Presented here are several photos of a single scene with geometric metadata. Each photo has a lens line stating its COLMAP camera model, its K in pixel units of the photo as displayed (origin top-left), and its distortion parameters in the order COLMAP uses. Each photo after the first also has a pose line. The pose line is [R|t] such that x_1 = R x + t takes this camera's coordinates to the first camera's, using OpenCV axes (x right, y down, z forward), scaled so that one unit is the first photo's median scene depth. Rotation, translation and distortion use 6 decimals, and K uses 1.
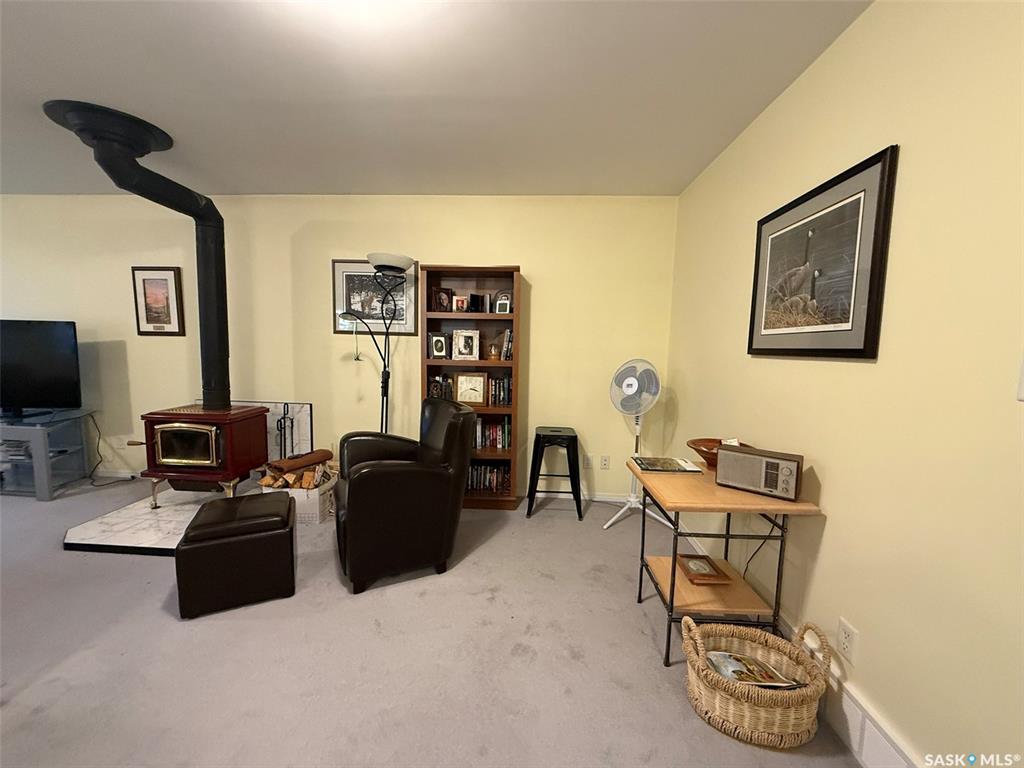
lens RADIAL K [[407.1, 0, 509.7], [0, 407.1, 384.0], [0, 0, 1]] dist [-0.001824, 0.000528]
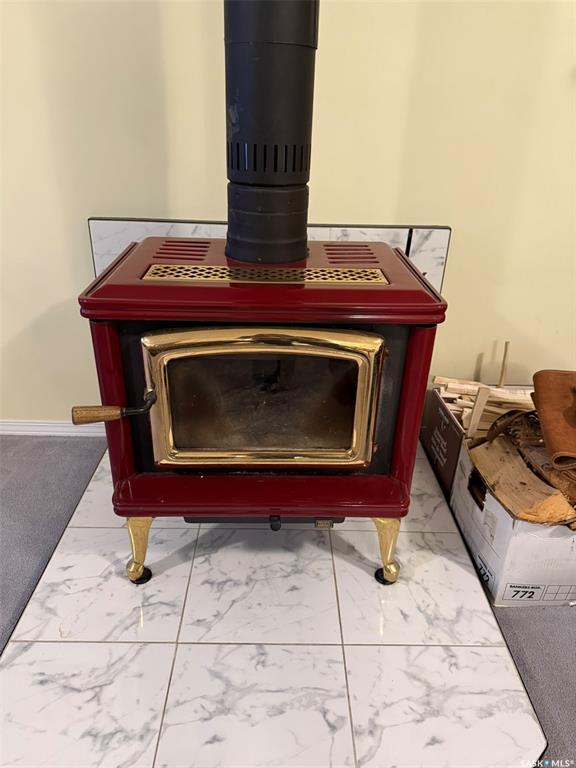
lens RADIAL K [[558.7, 0, 286.3], [0, 558.7, 384.8], [0, 0, 1]] dist [-0.008872, -0.001544]
pose [[0.998050, -0.026687, 0.056429, -0.752348], [0.004426, 0.931976, 0.362493, 0.003993], [-0.062264, -0.361536, 0.930277, 0.617818]]
